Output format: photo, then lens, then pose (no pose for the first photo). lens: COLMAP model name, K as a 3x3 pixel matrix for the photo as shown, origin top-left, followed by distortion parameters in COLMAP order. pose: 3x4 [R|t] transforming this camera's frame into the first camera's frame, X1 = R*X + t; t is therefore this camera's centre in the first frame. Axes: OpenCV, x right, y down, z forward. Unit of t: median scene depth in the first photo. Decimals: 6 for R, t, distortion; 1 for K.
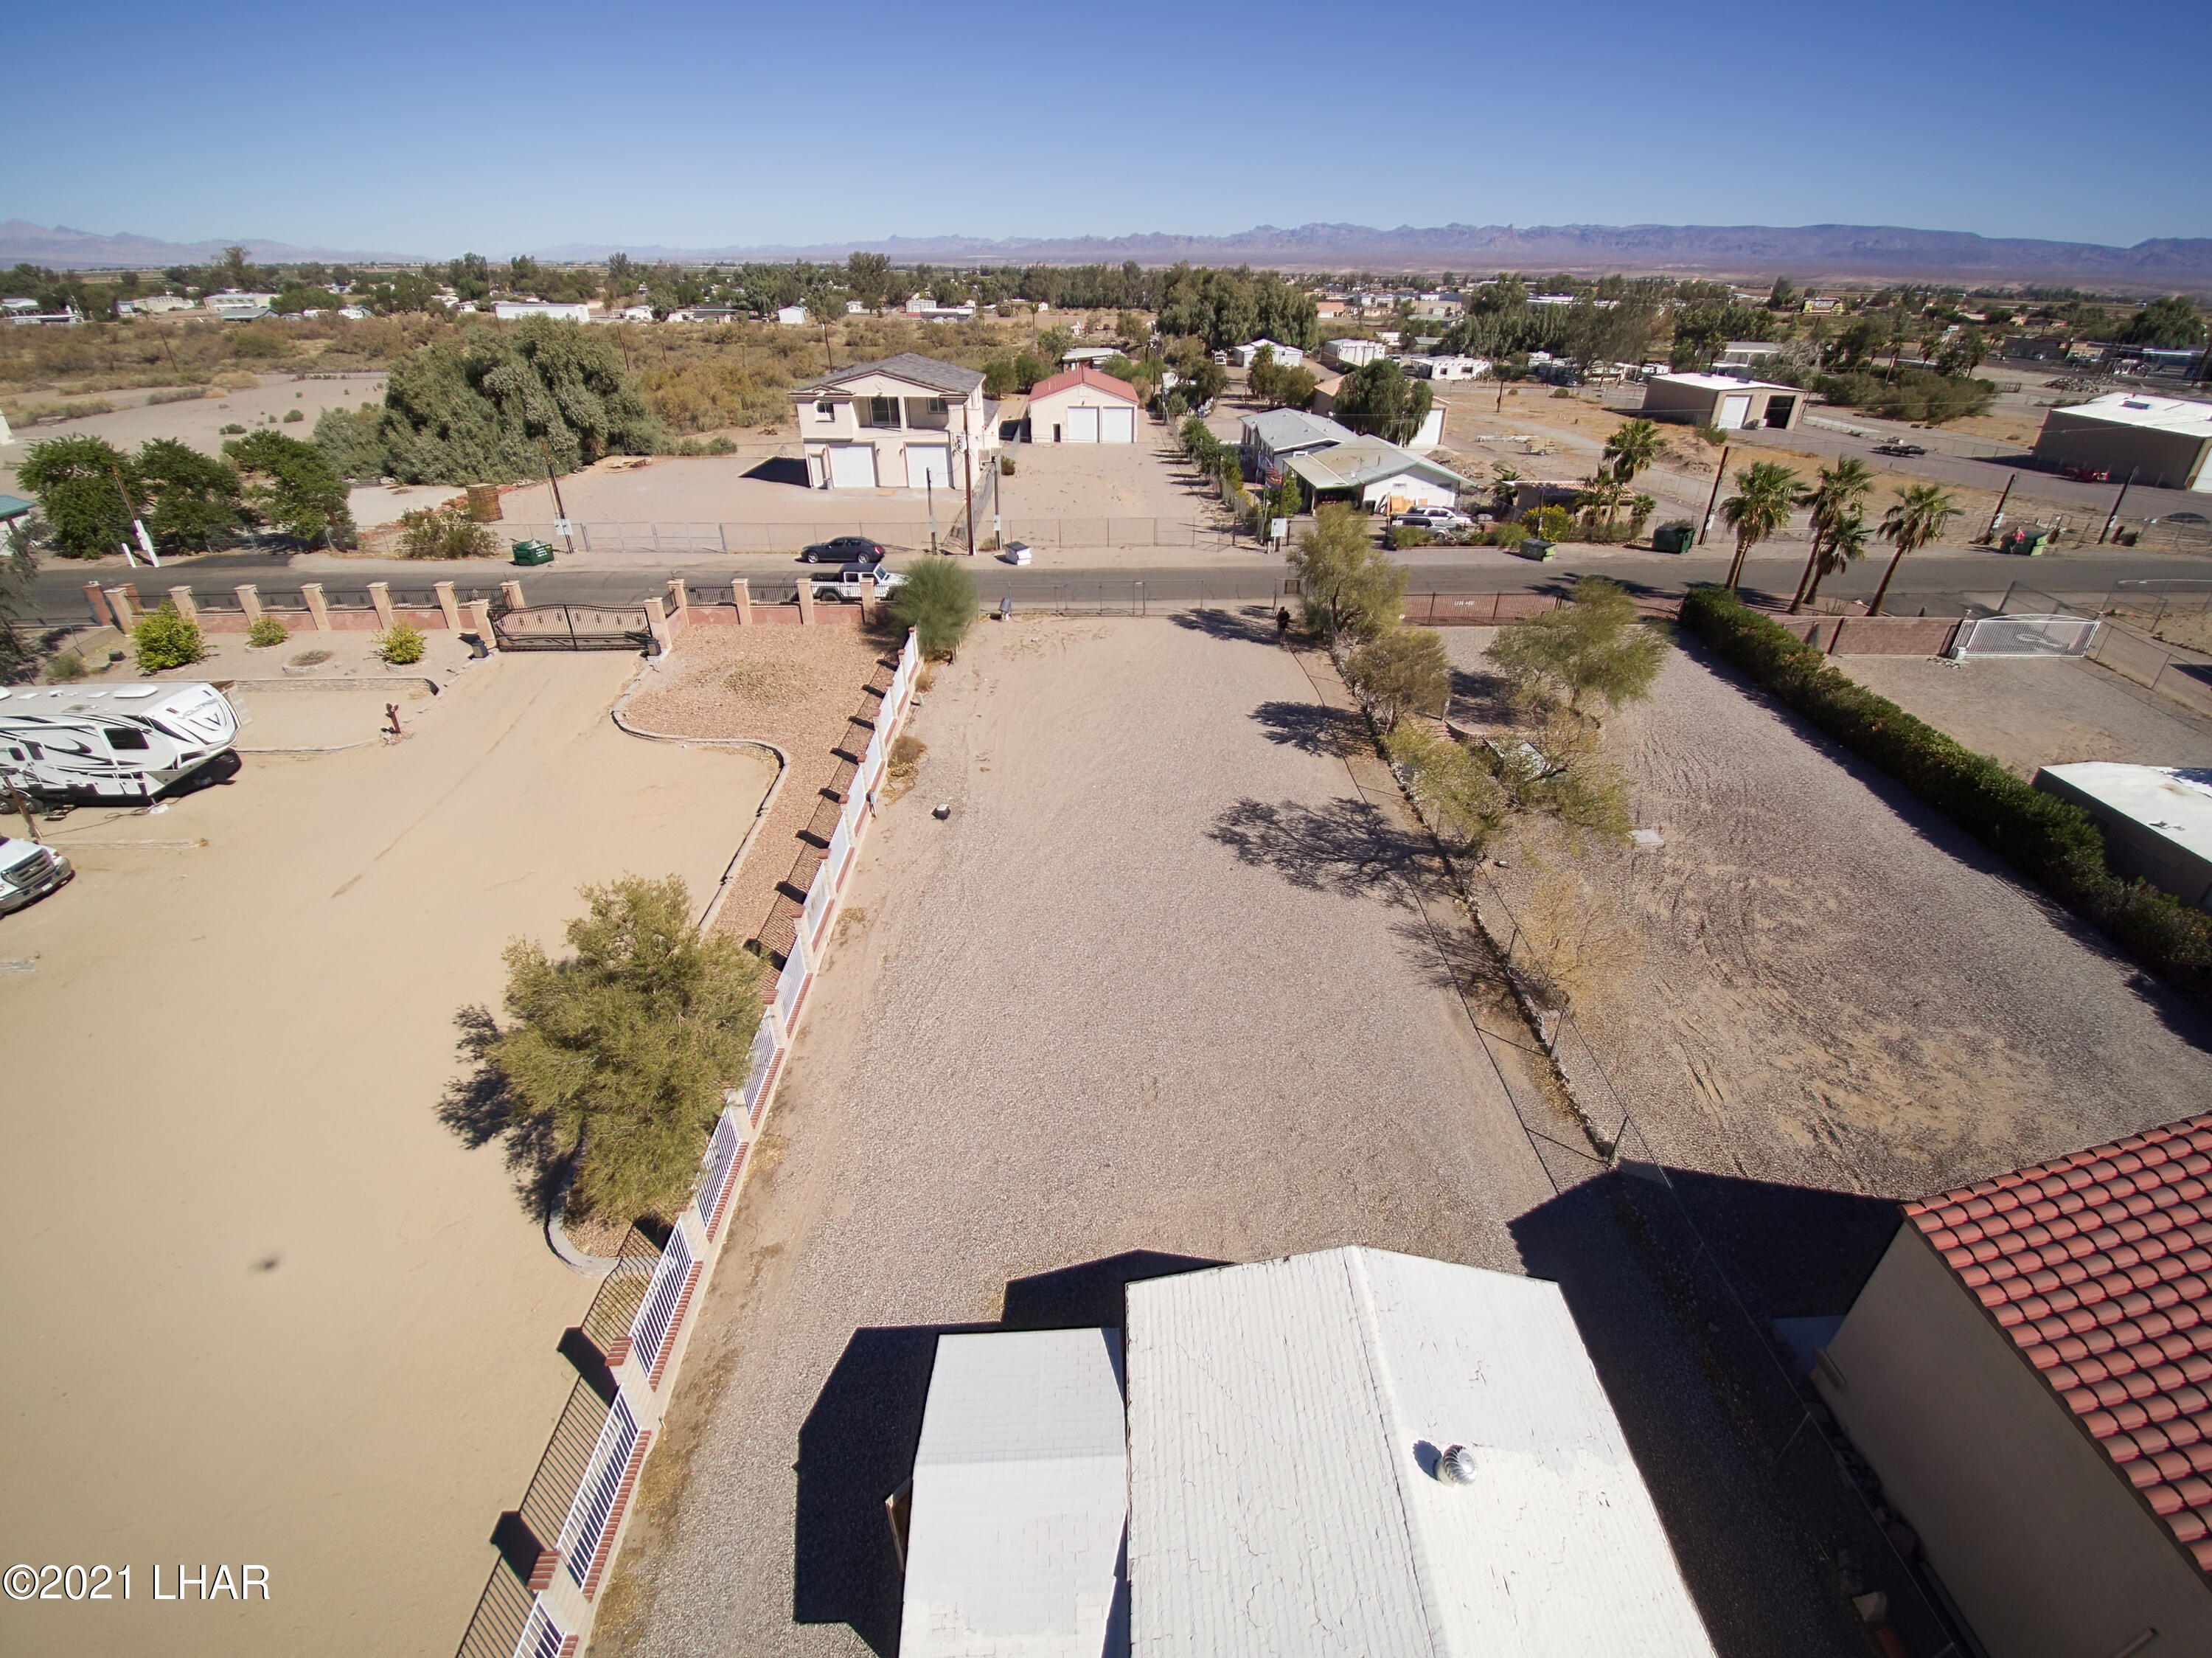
lens RADIAL K [[972.8, 0, 1110.3], [0, 972.8, 833.6], [0, 0, 1]] dist [0.017770, -0.018908]
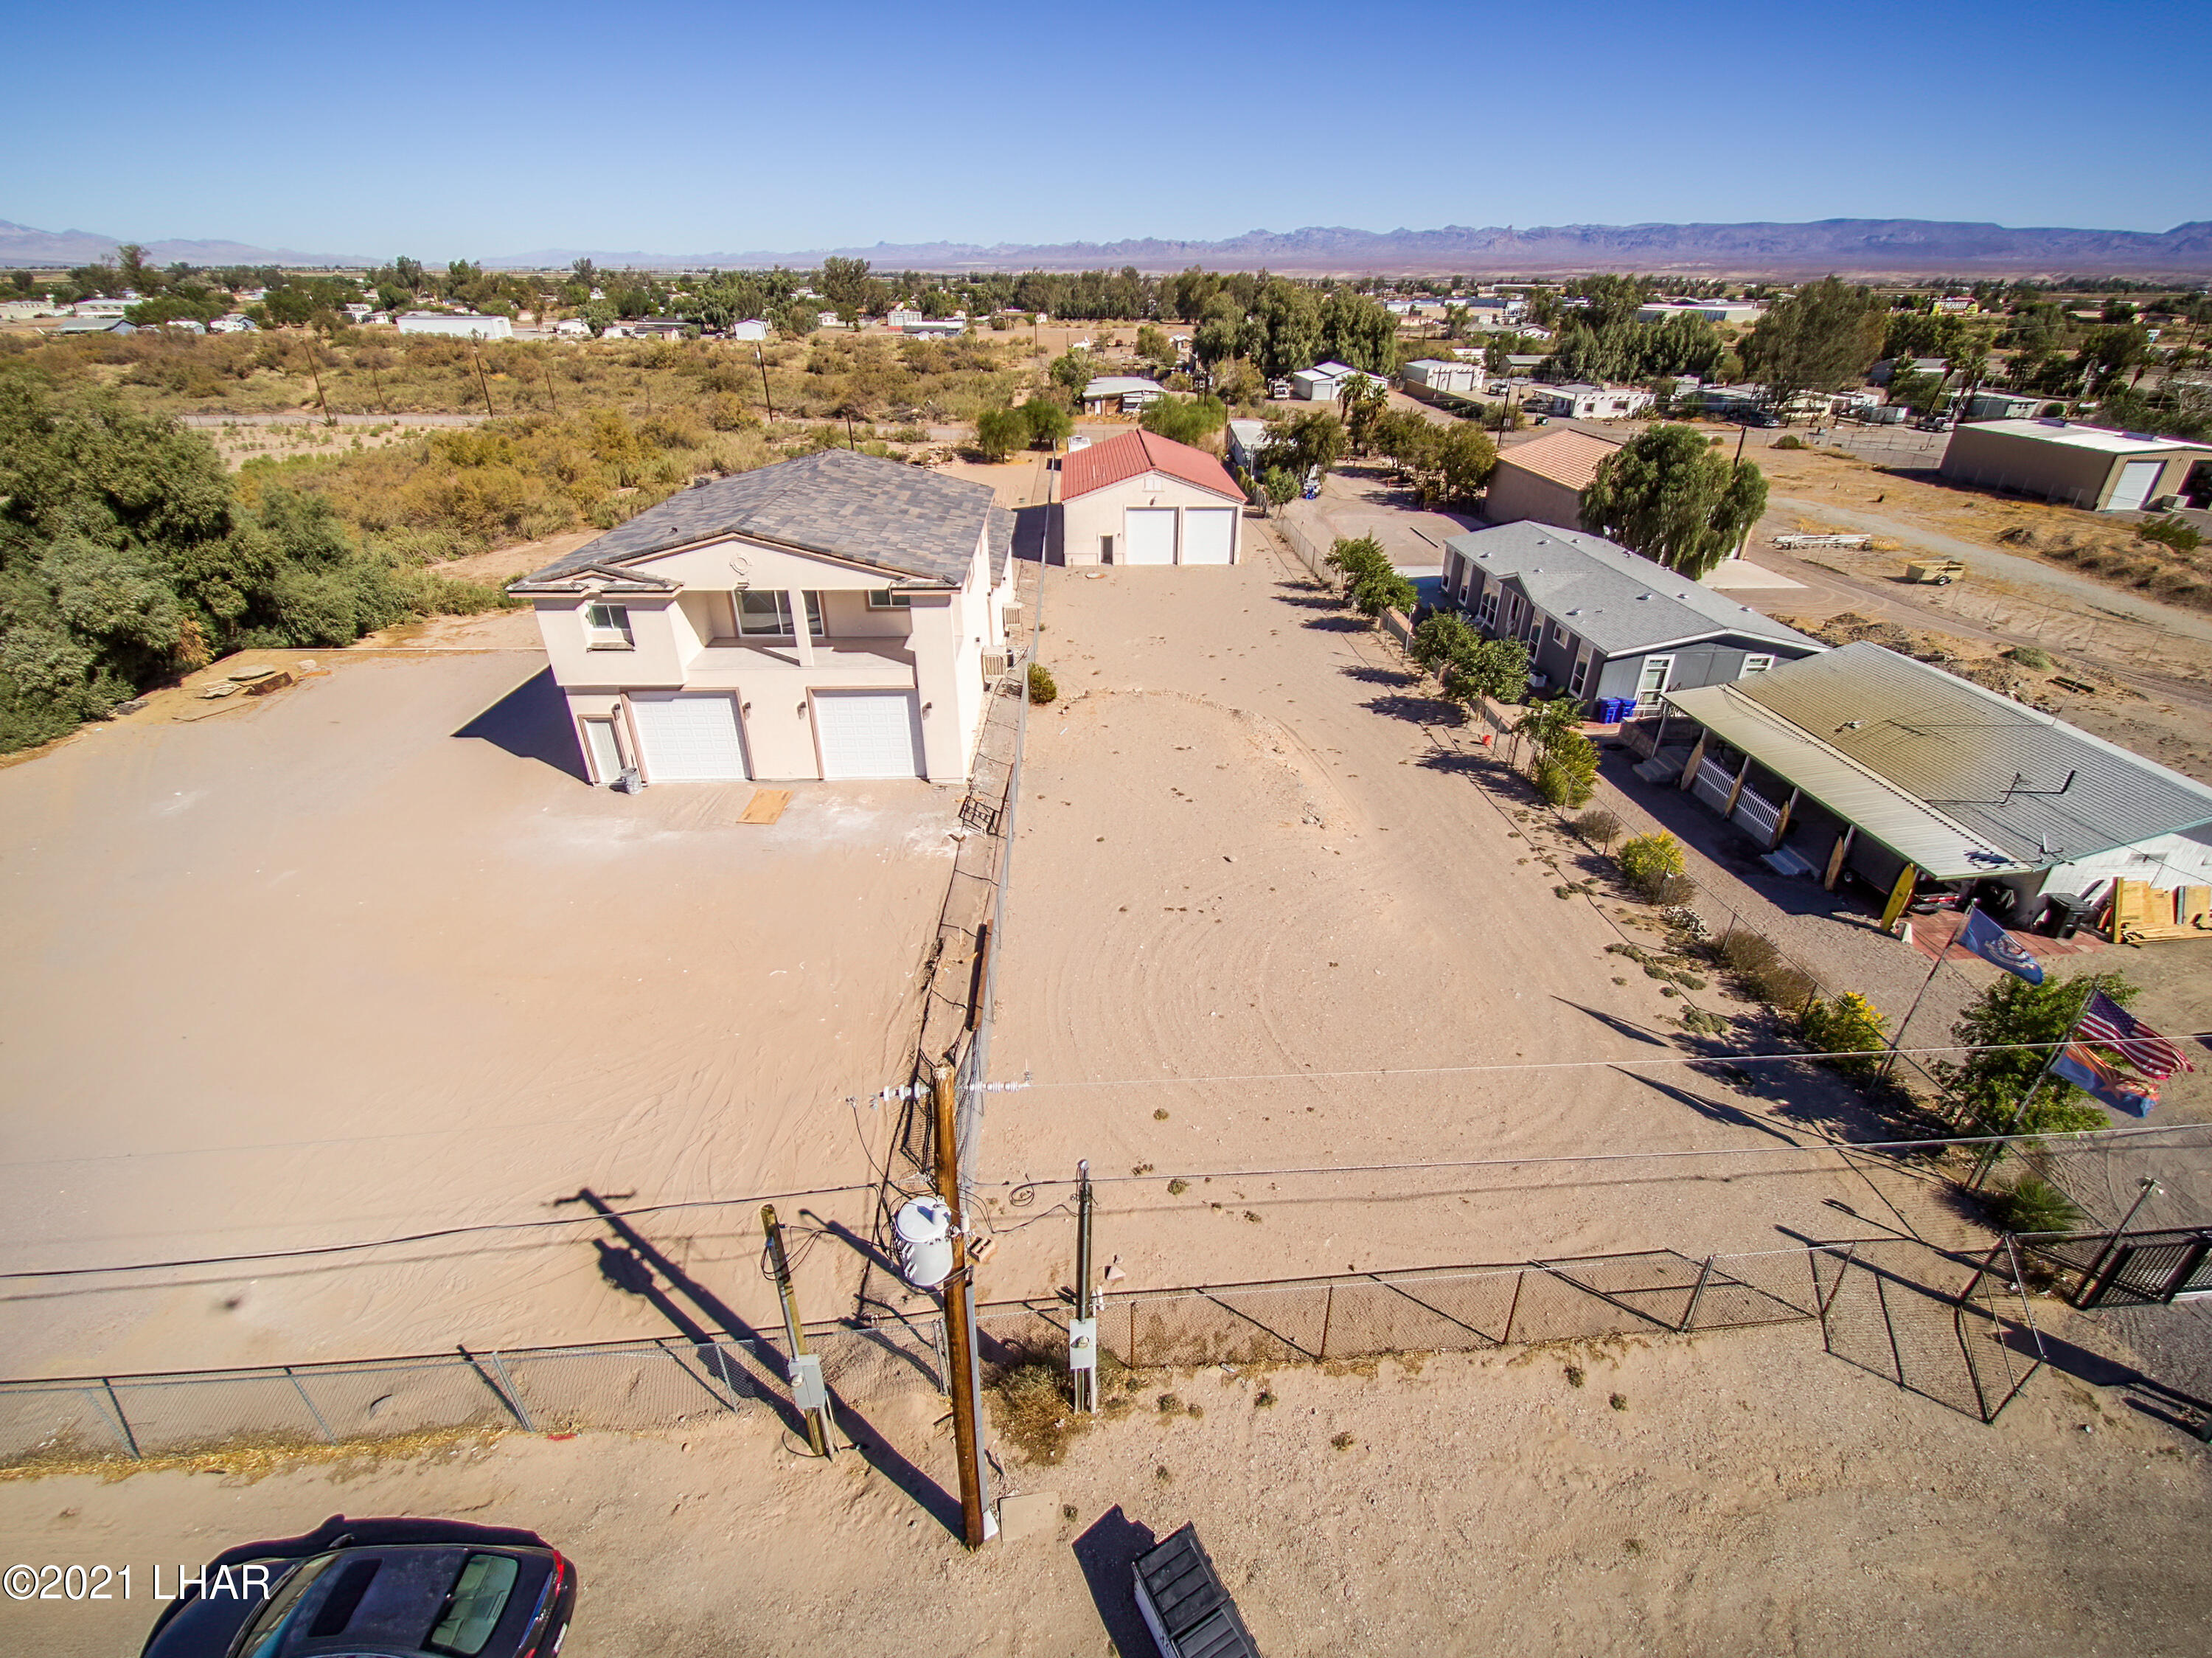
lens RADIAL K [[999.2, 0, 1106.0], [0, 999.2, 829.0], [0, 0, 1]] dist [0.032131, -0.016274]
pose [[0.999982, -0.006010, 0.000431, -0.059444], [0.006018, 0.999749, -0.021558, -0.237603], [-0.000302, 0.021561, 0.999767, 0.408331]]
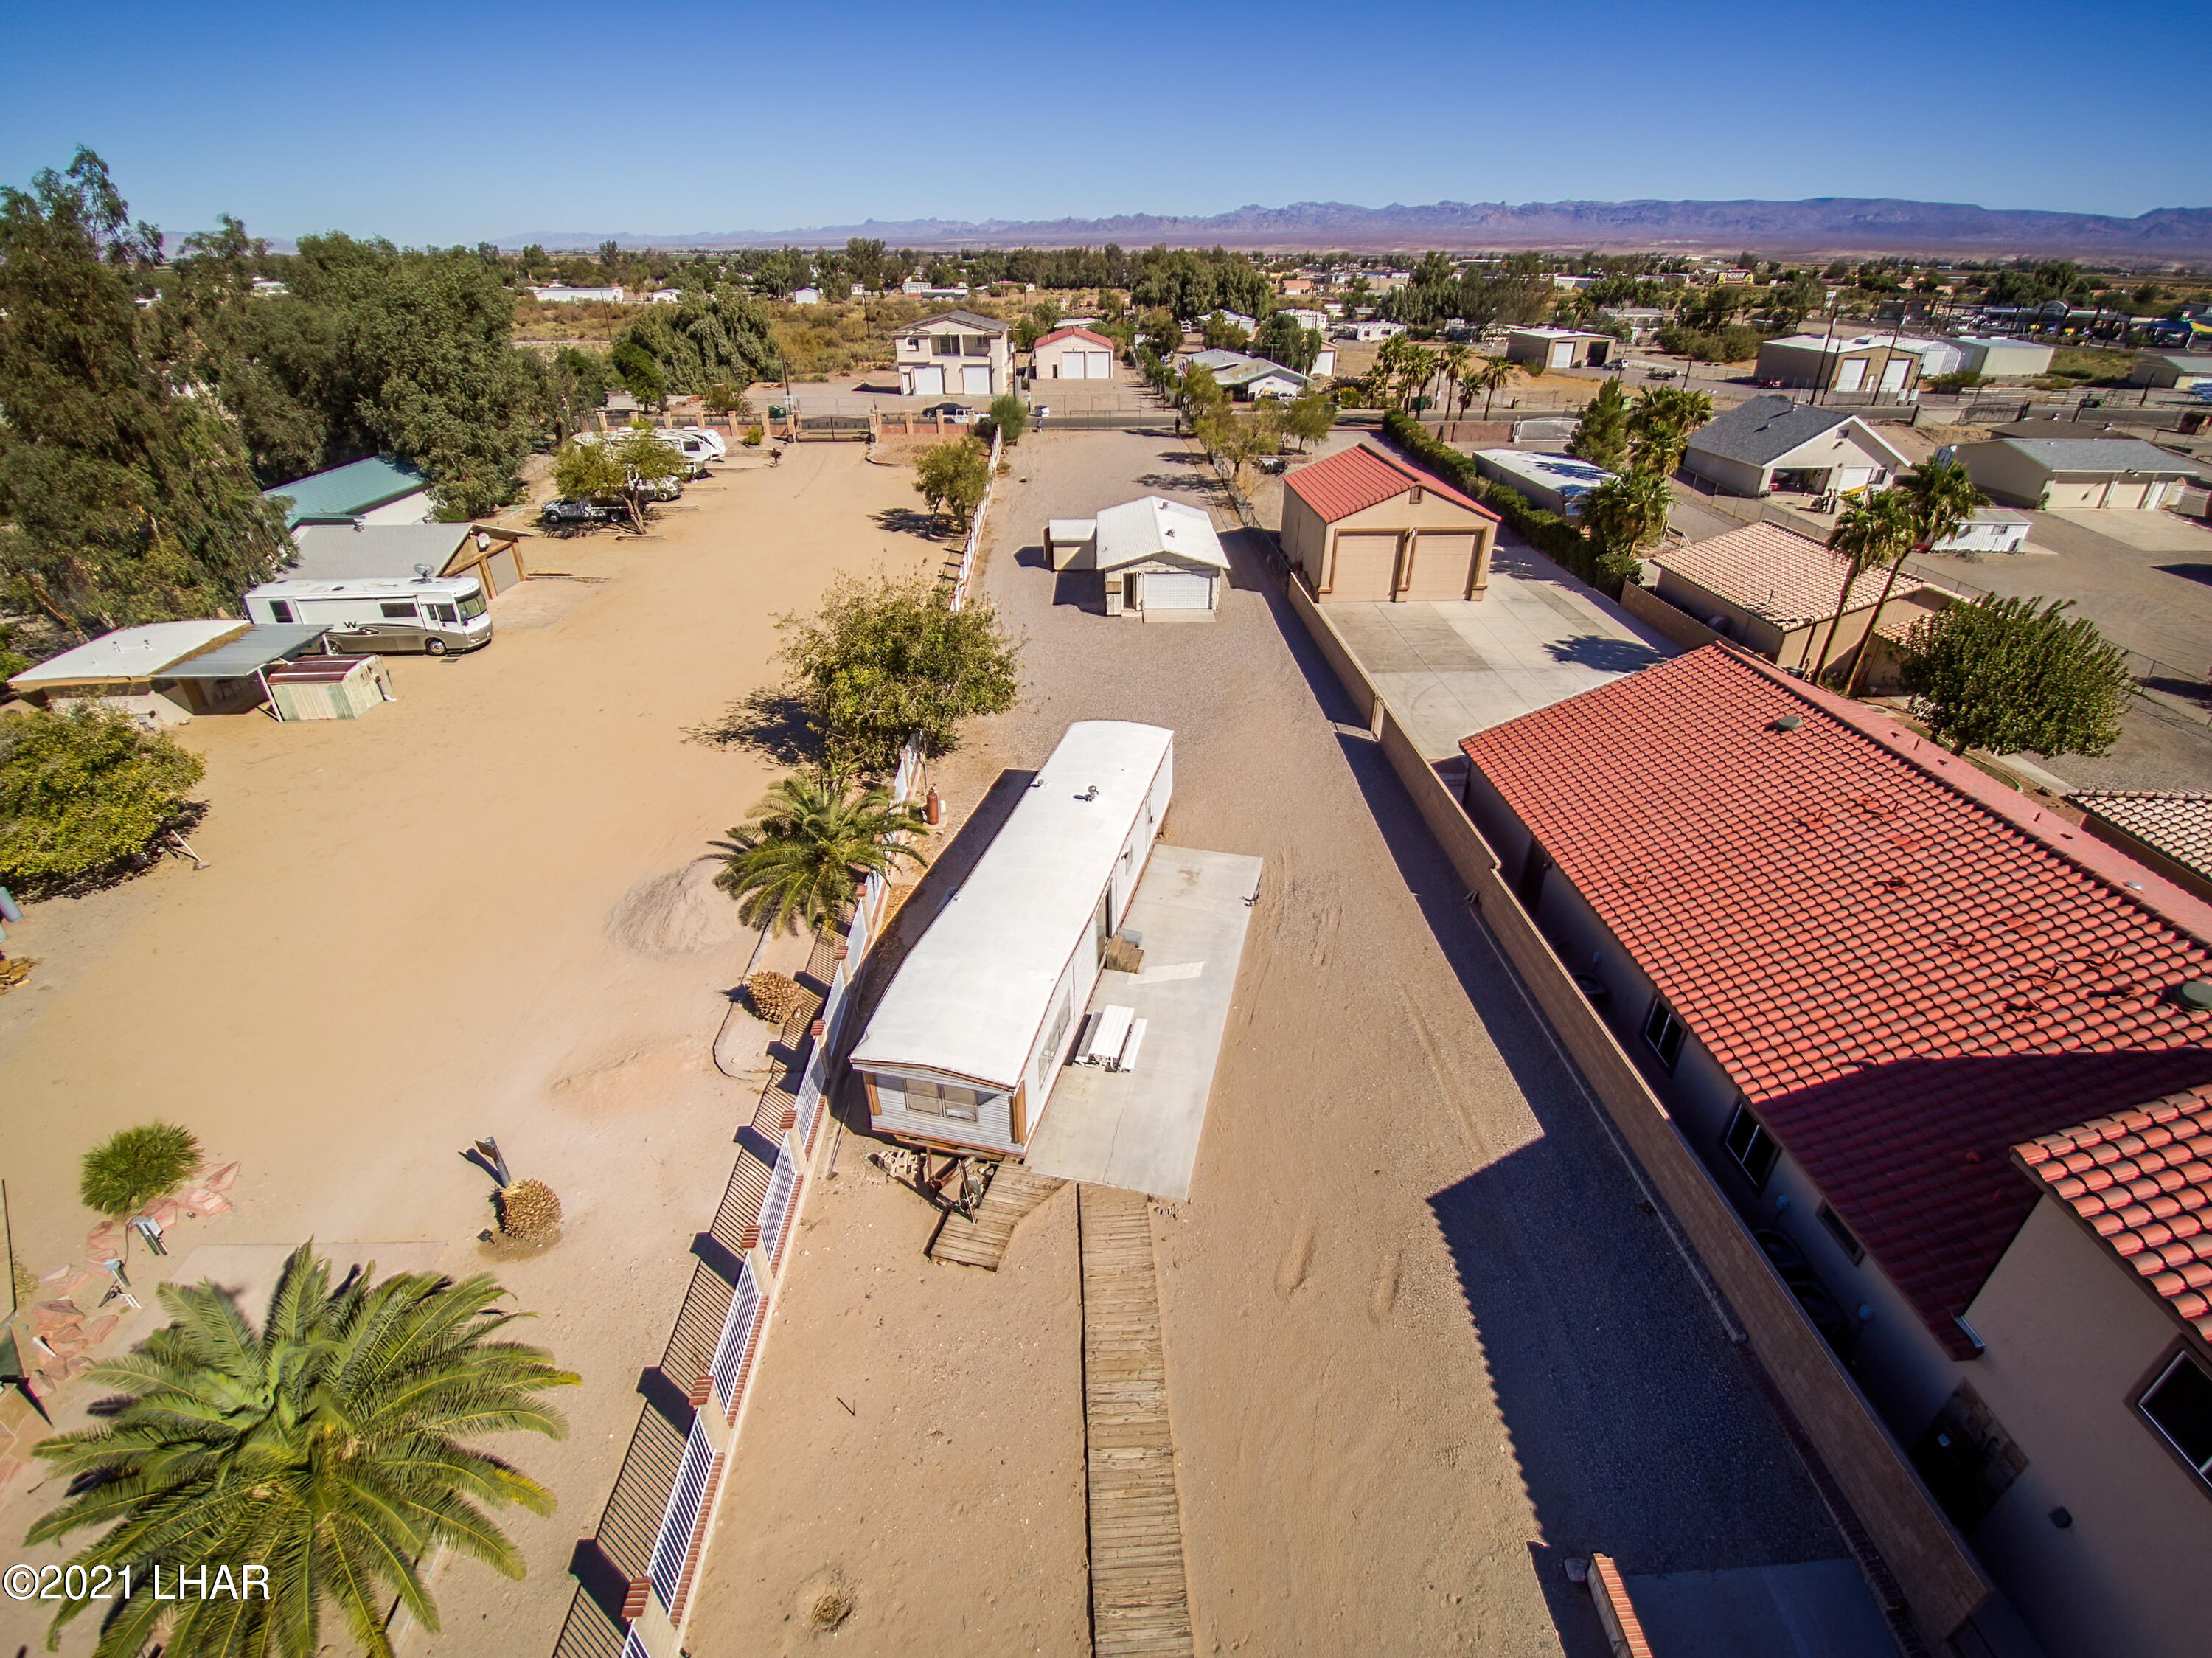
lens RADIAL K [[1000.0, 0, 1106.0], [0, 1000.0, 829.0], [0, 0, 1]] dist [0.016735, -0.018756]
pose [[0.999896, -0.013459, 0.005179, 0.001920], [0.013469, 0.999908, -0.001802, 0.256822], [-0.005154, 0.001872, 0.999985, -0.447351]]
